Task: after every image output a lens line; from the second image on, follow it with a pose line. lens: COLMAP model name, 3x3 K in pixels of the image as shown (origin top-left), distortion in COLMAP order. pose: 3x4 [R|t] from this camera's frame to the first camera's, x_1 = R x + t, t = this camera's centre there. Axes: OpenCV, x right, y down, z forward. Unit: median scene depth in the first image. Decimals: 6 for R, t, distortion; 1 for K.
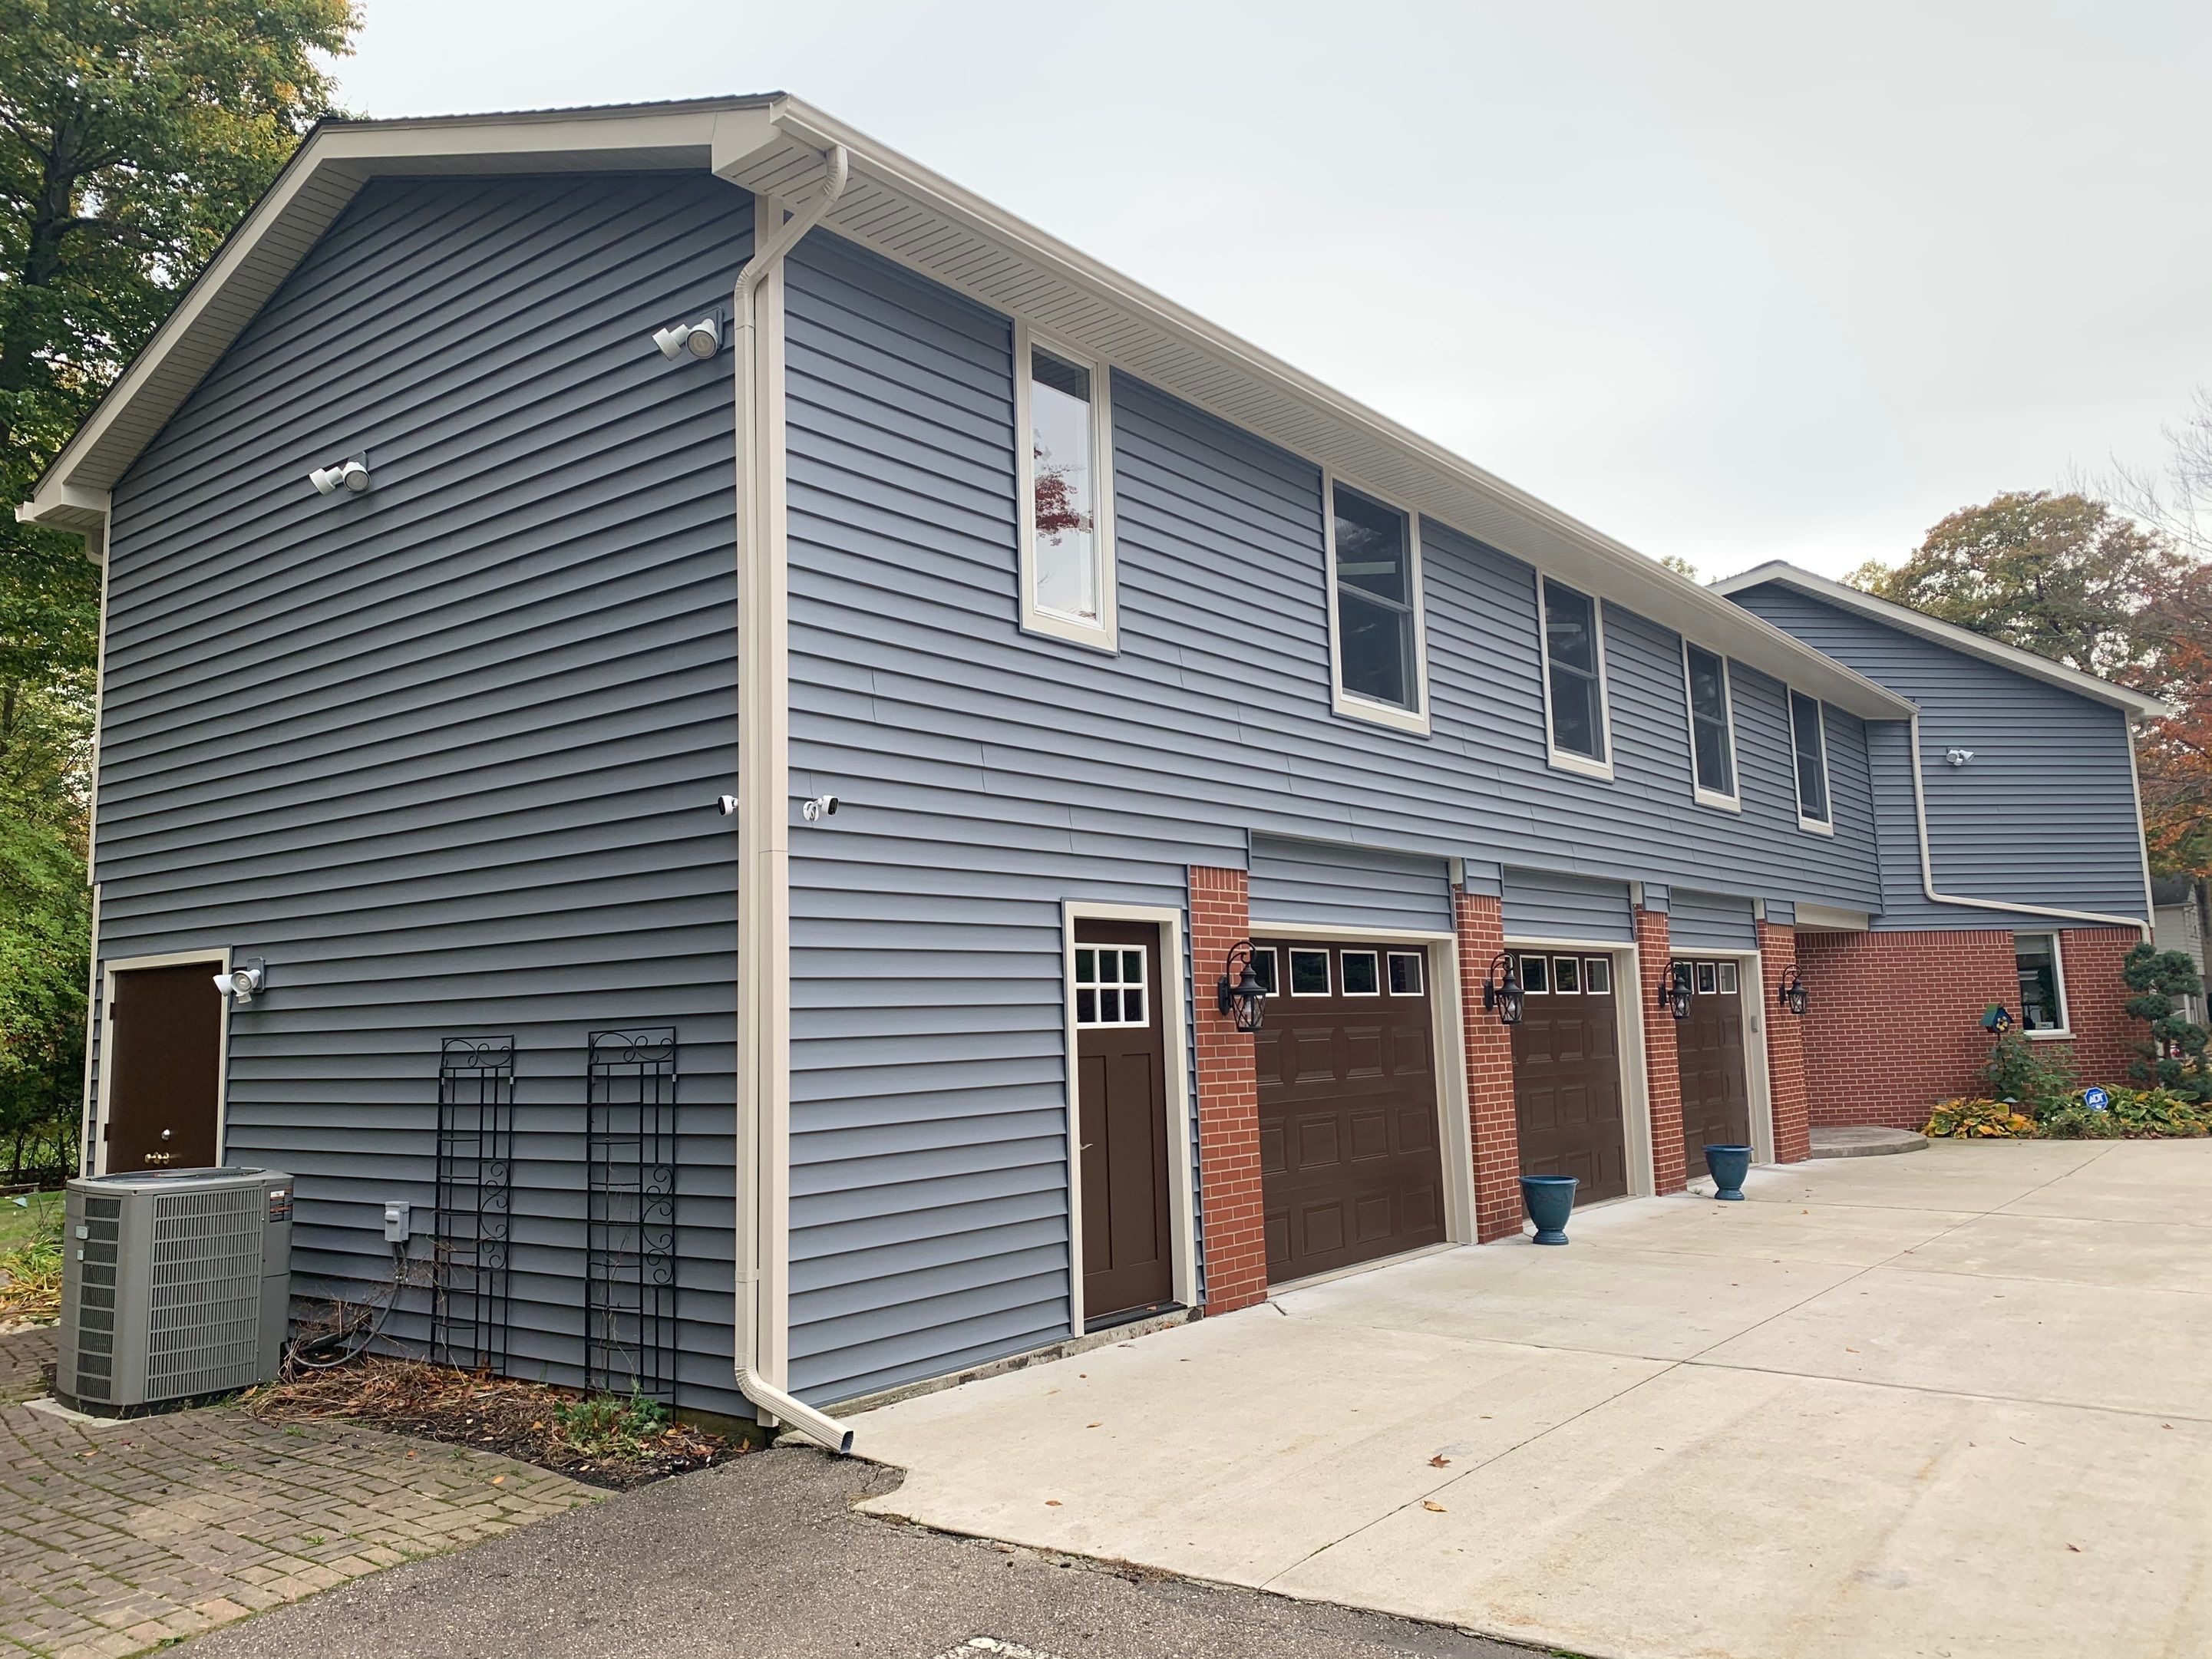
lens RADIAL K [[1653.5, 0, 1103.7], [0, 1653.5, 794.7], [0, 0, 1]] dist [0.057421, -0.025529]
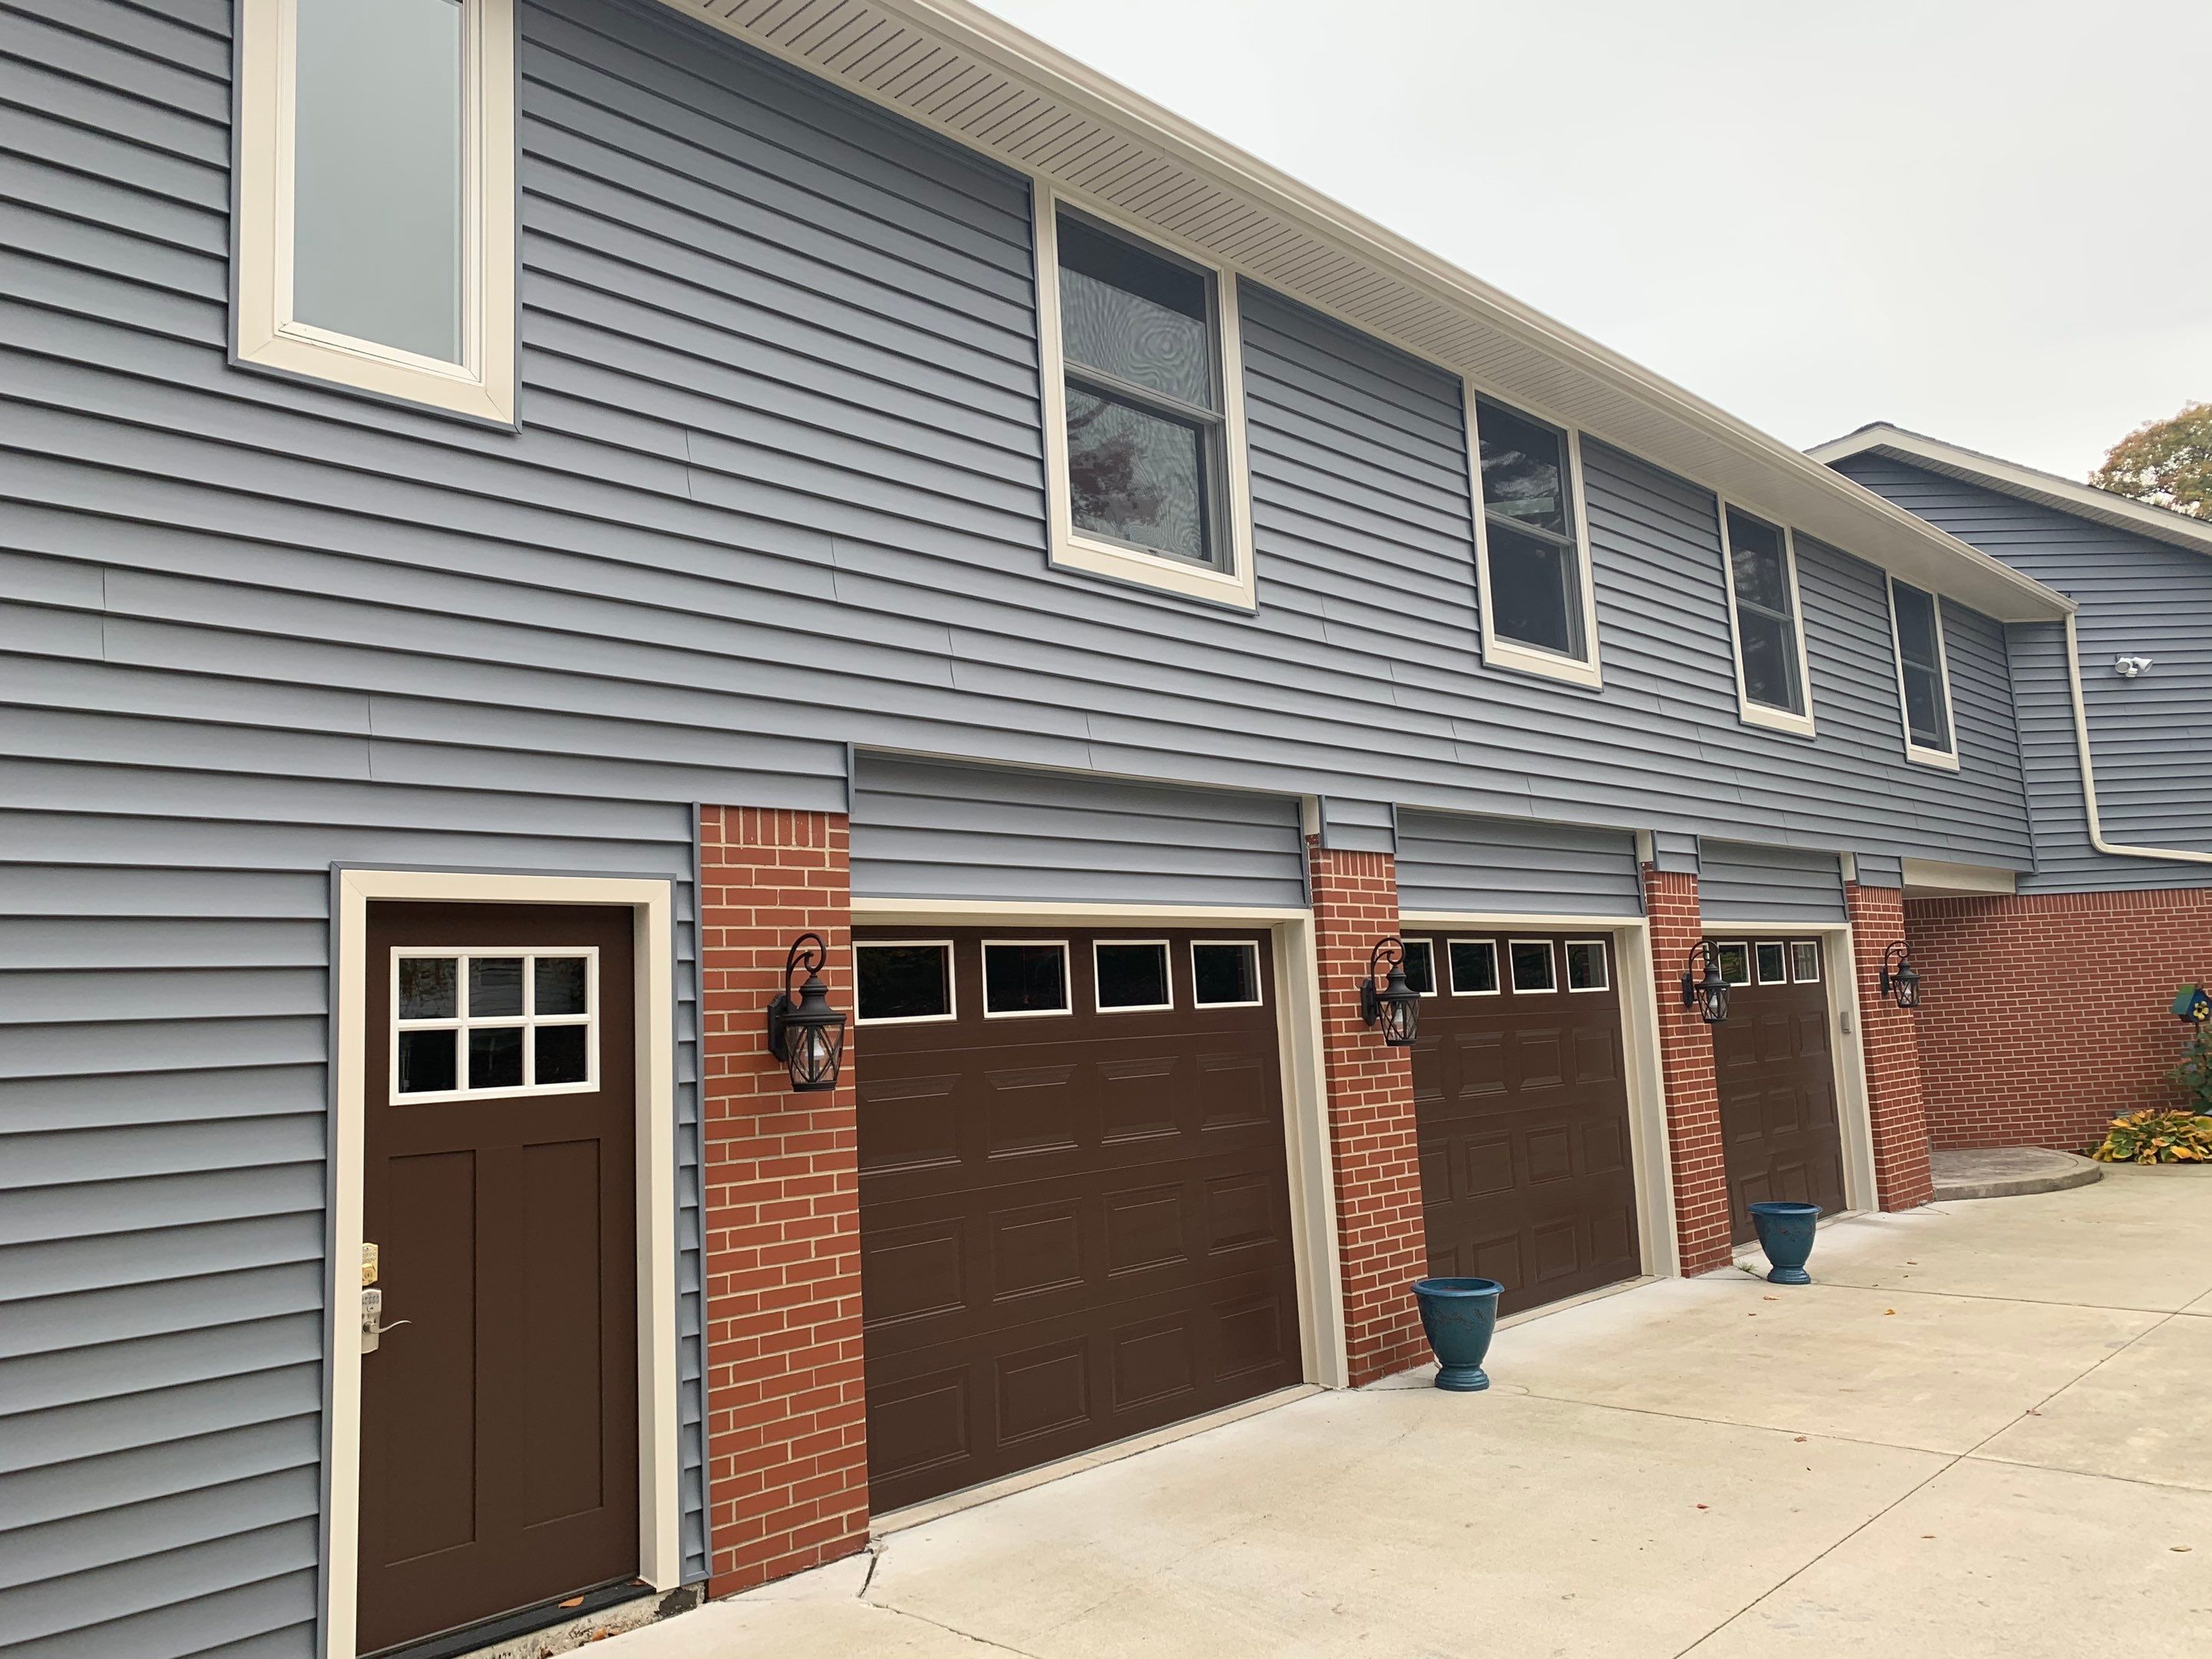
lens RADIAL K [[1644.5, 0, 1106.0], [0, 1644.5, 829.5], [0, 0, 1]] dist [0.024993, -0.004797]
pose [[0.995065, -0.038345, -0.091517, 0.211334], [0.040151, 0.999032, 0.017978, 0.040420], [0.090739, -0.021564, 0.995641, 0.382682]]
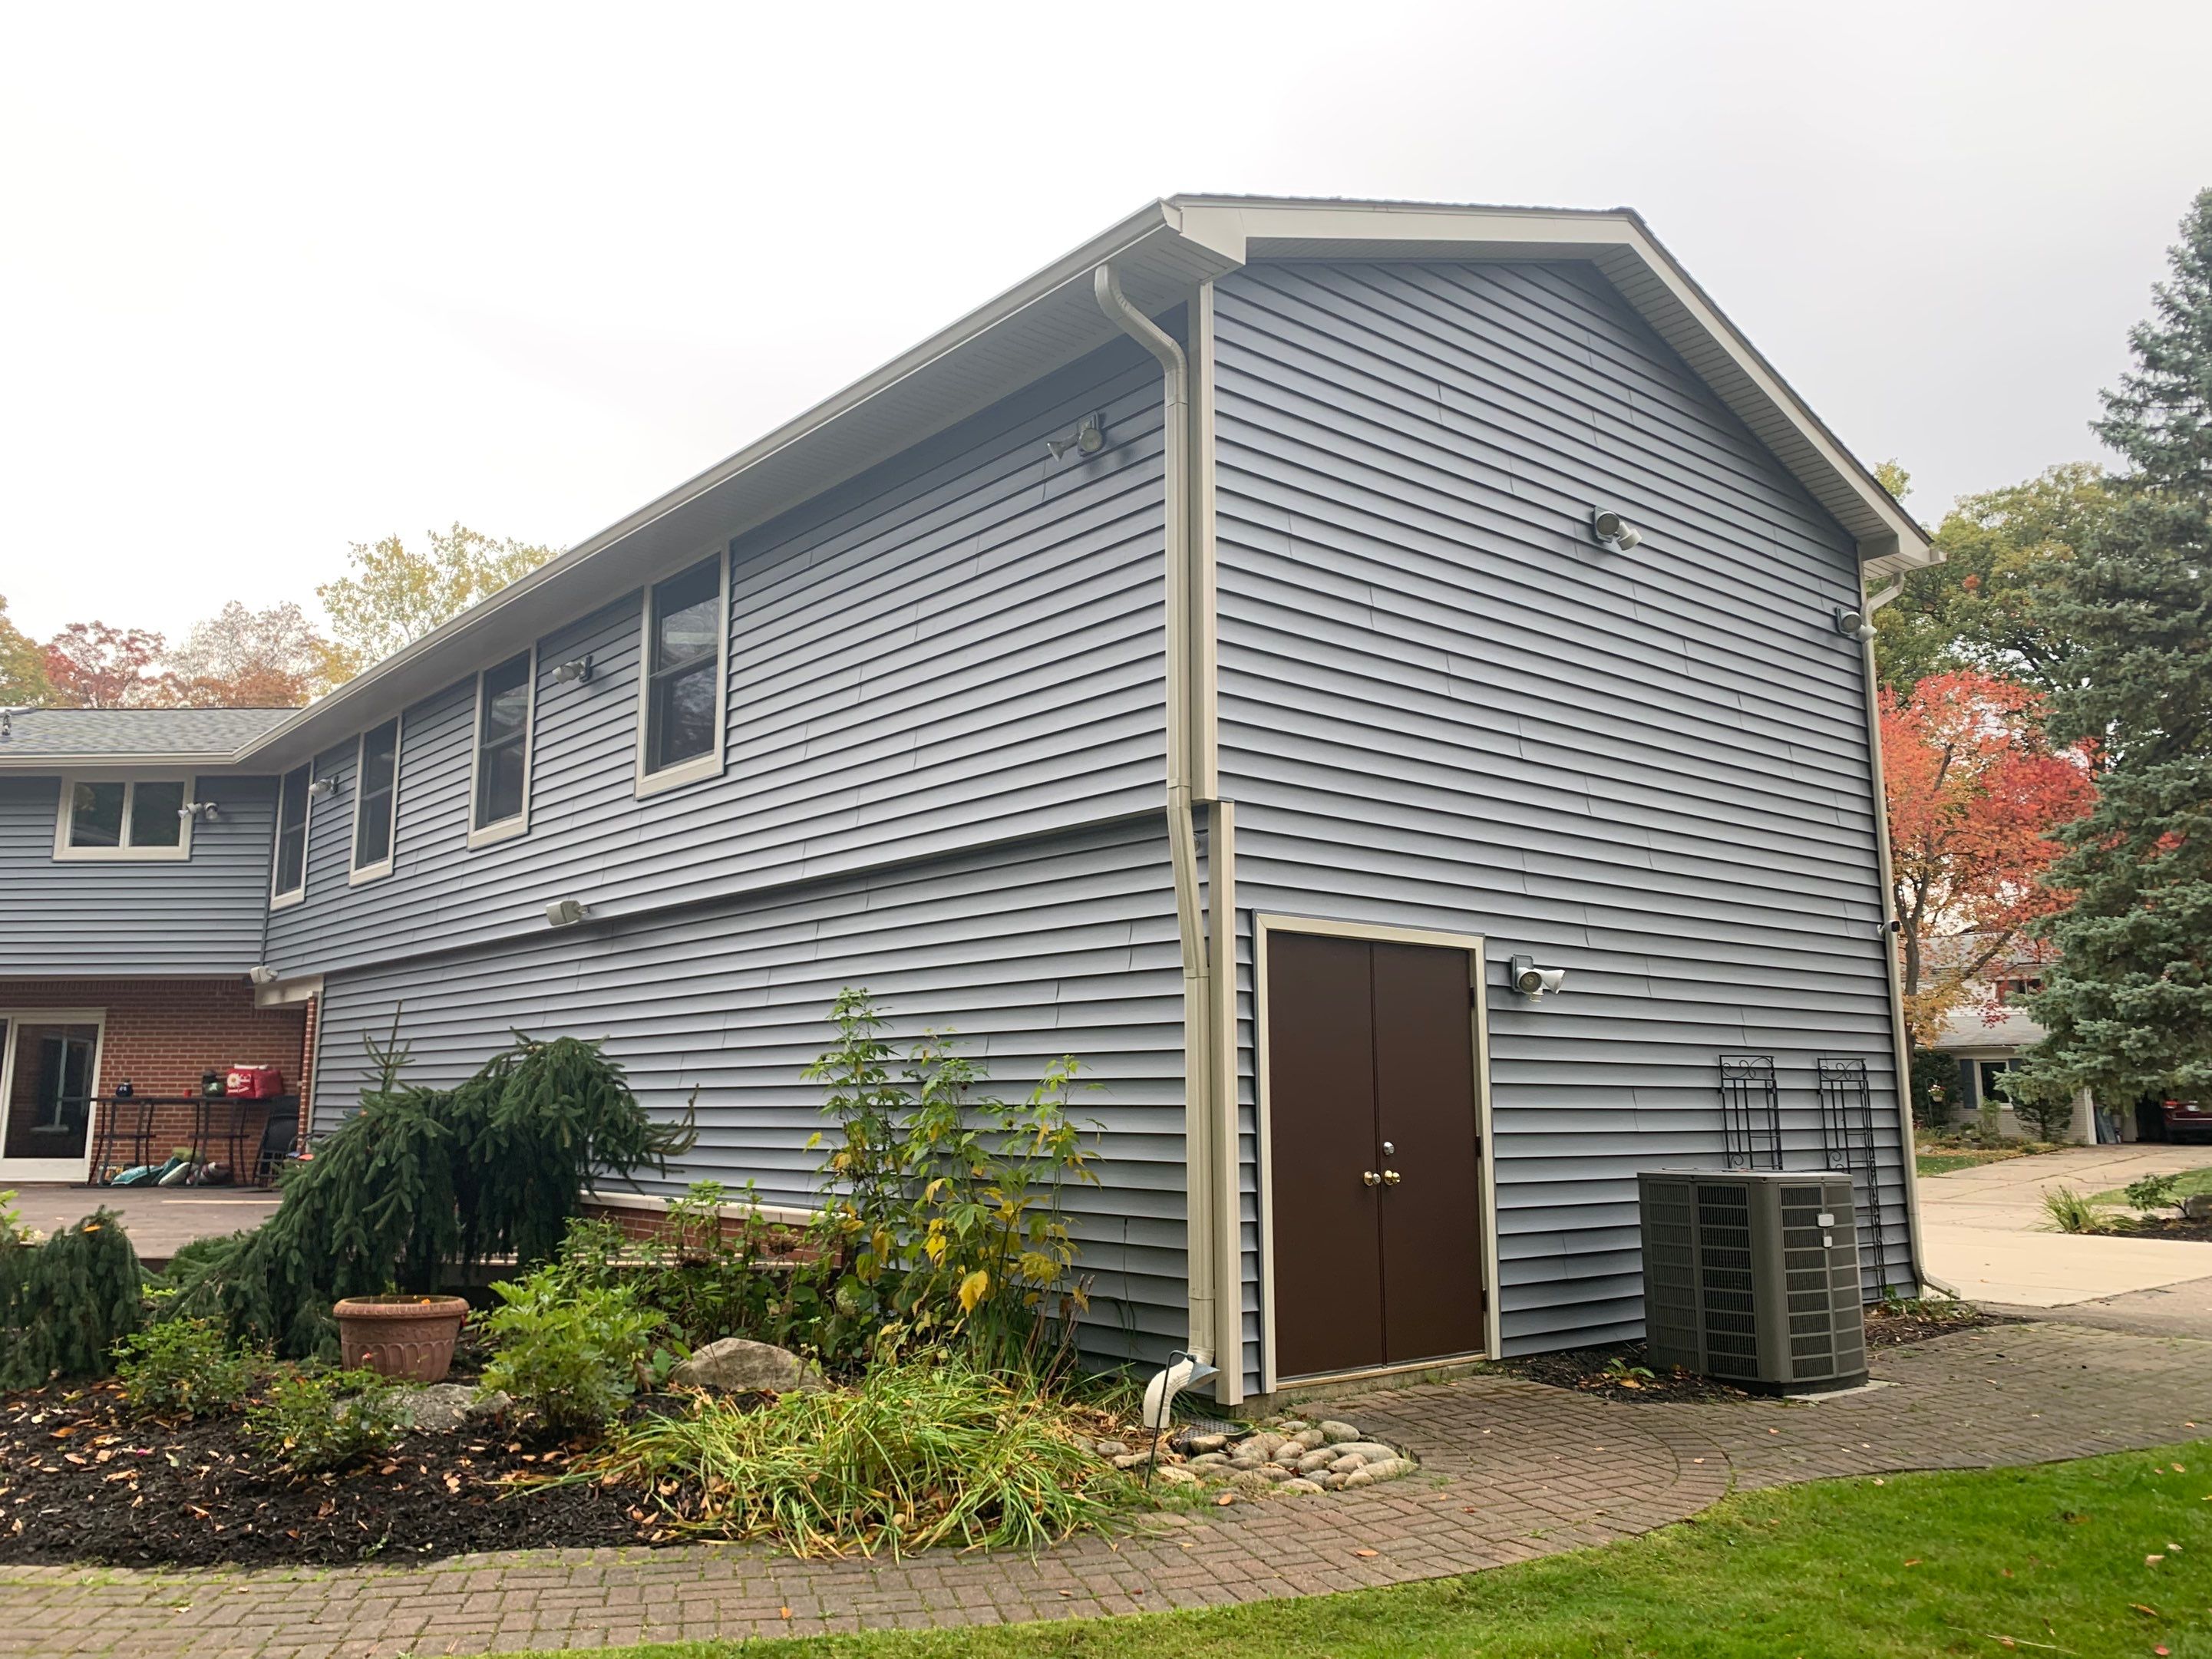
lens RADIAL K [[1641.7, 0, 1073.1], [0, 1641.7, 761.7], [0, 0, 1]] dist [0.145825, -0.210338]
pose [[0.204916, 0.219248, 0.953908, -1.323932], [-0.134667, 0.971636, -0.194393, 0.187714], [-0.969471, -0.088626, 0.228629, 0.934856]]
